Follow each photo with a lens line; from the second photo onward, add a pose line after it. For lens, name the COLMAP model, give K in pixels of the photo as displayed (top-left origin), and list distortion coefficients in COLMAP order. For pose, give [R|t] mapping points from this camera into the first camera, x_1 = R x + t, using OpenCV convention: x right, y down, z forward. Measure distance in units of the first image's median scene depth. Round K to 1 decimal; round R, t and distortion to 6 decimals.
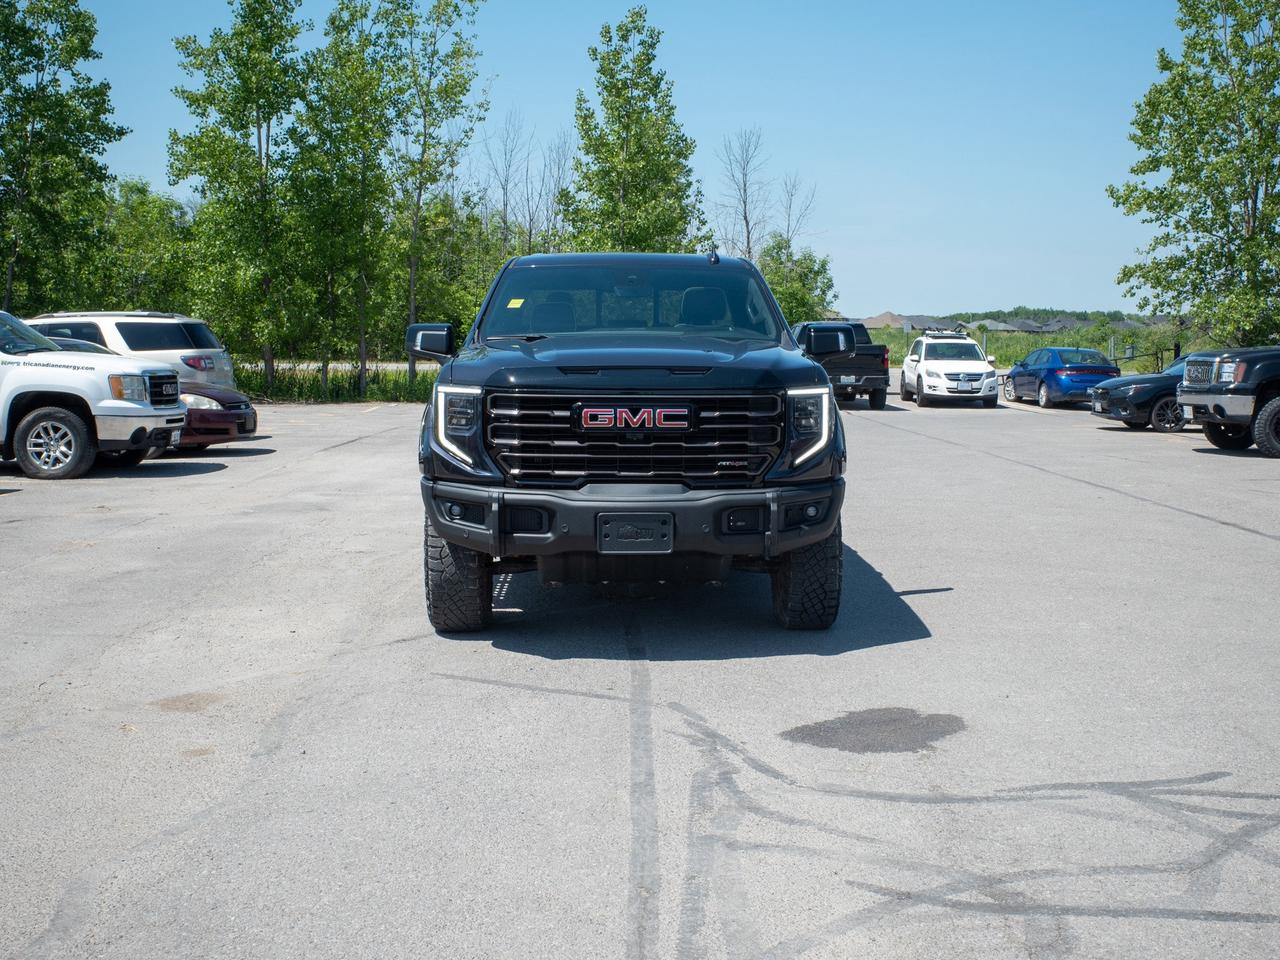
lens RADIAL K [[1622.4, 0, 628.9], [0, 1622.4, 474.4], [0, 0, 1]] dist [-0.047490, 0.000000]
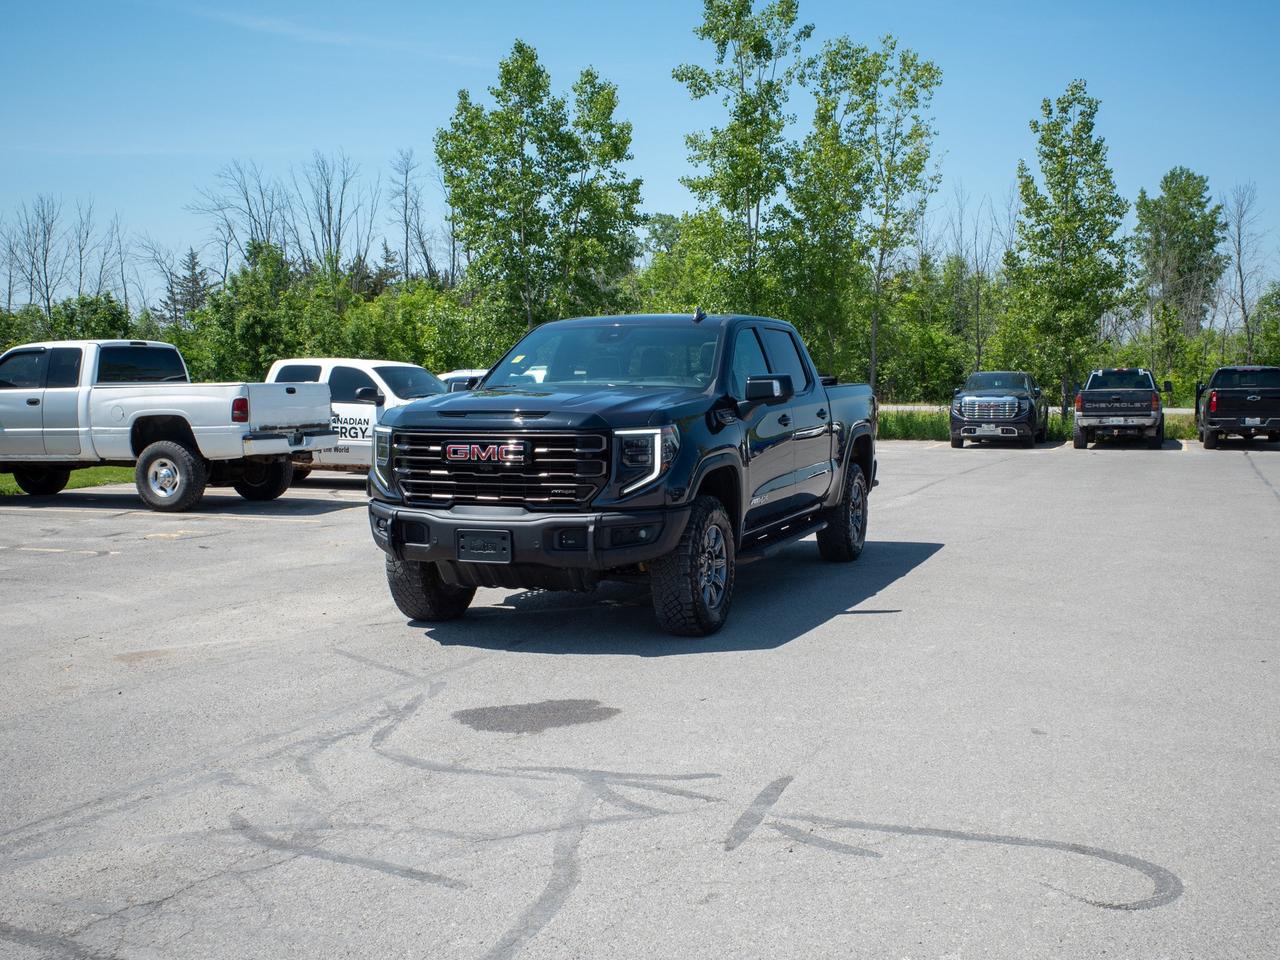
lens RADIAL K [[1417.6, 0, 642.9], [0, 1417.6, 486.8], [0, 0, 1]] dist [-0.042640, 0.000000]
pose [[0.924466, 0.020237, -0.380727, 0.112995], [-0.024391, 0.999684, -0.006089, -0.001118], [0.380483, 0.014915, 0.924668, 0.011070]]
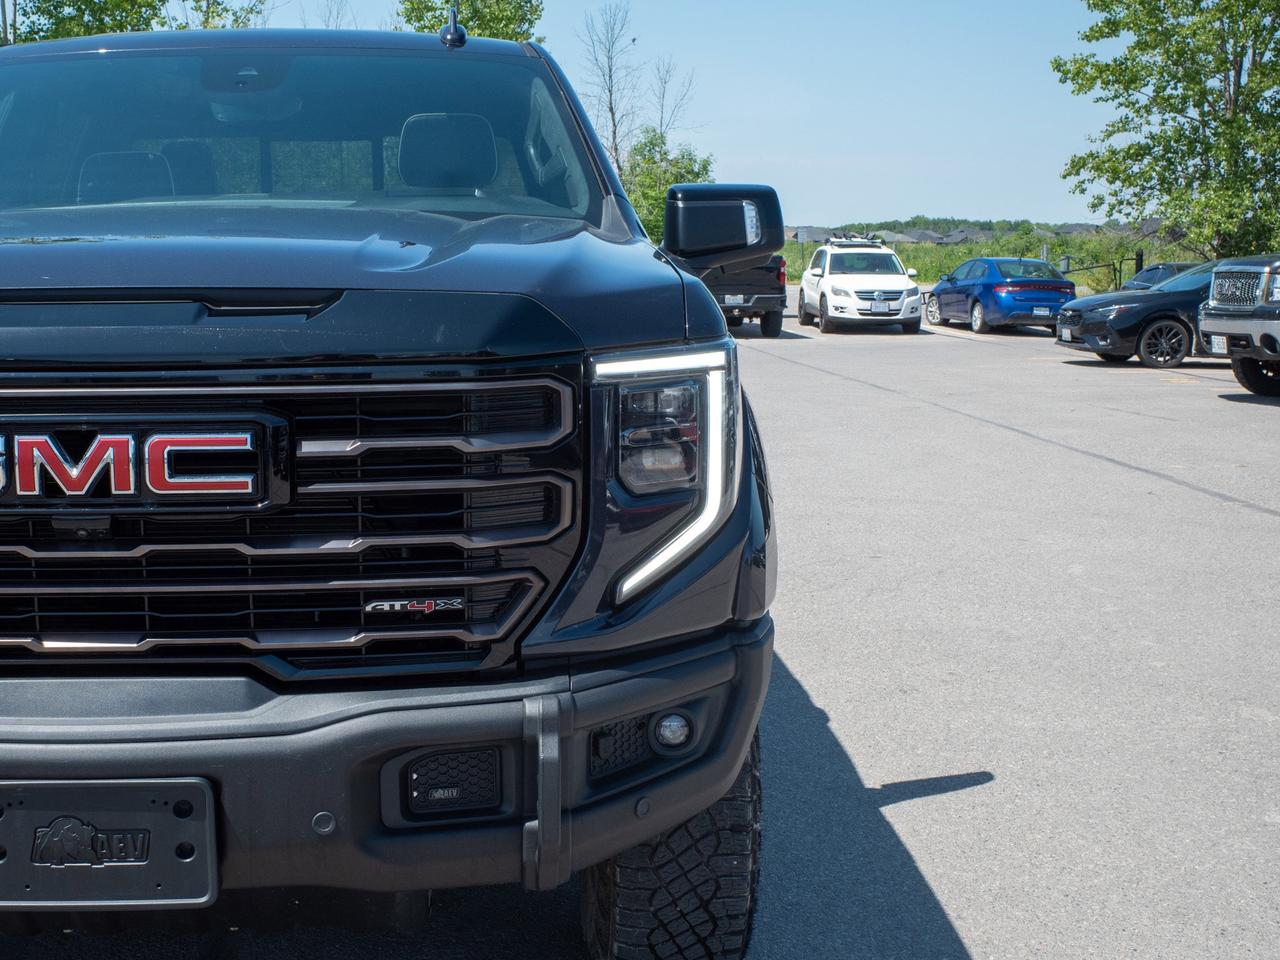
lens RADIAL K [[1727.0, 0, 517.0], [0, 1727.0, 510.2], [0, 0, 1]] dist [-0.053188, 0.000000]
pose [[0.999878, -0.010743, 0.011321, 0.017417], [0.010006, 0.997948, 0.063244, -0.009834], [-0.011977, -0.063123, 0.997934, 0.147120]]
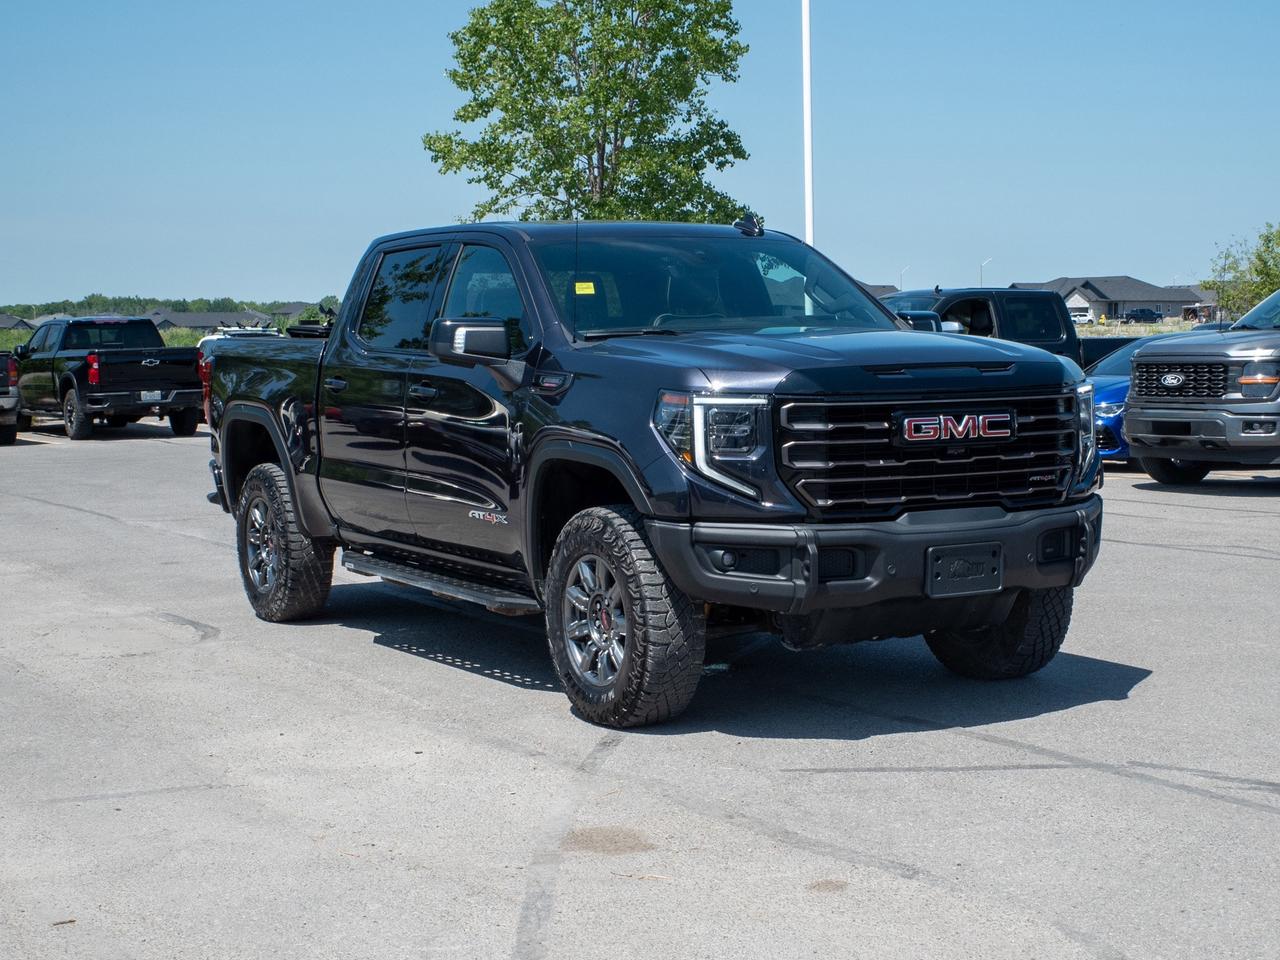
lens RADIAL K [[2228.6, 0, 645.0], [0, 2228.6, 477.3], [0, 0, 1]] dist [-0.132293, 0.000000]
pose [[0.876214, -0.050305, 0.479289, -0.143054], [0.060369, 0.998160, -0.005599, -0.002829], [-0.478126, 0.033840, 0.877639, 0.022424]]
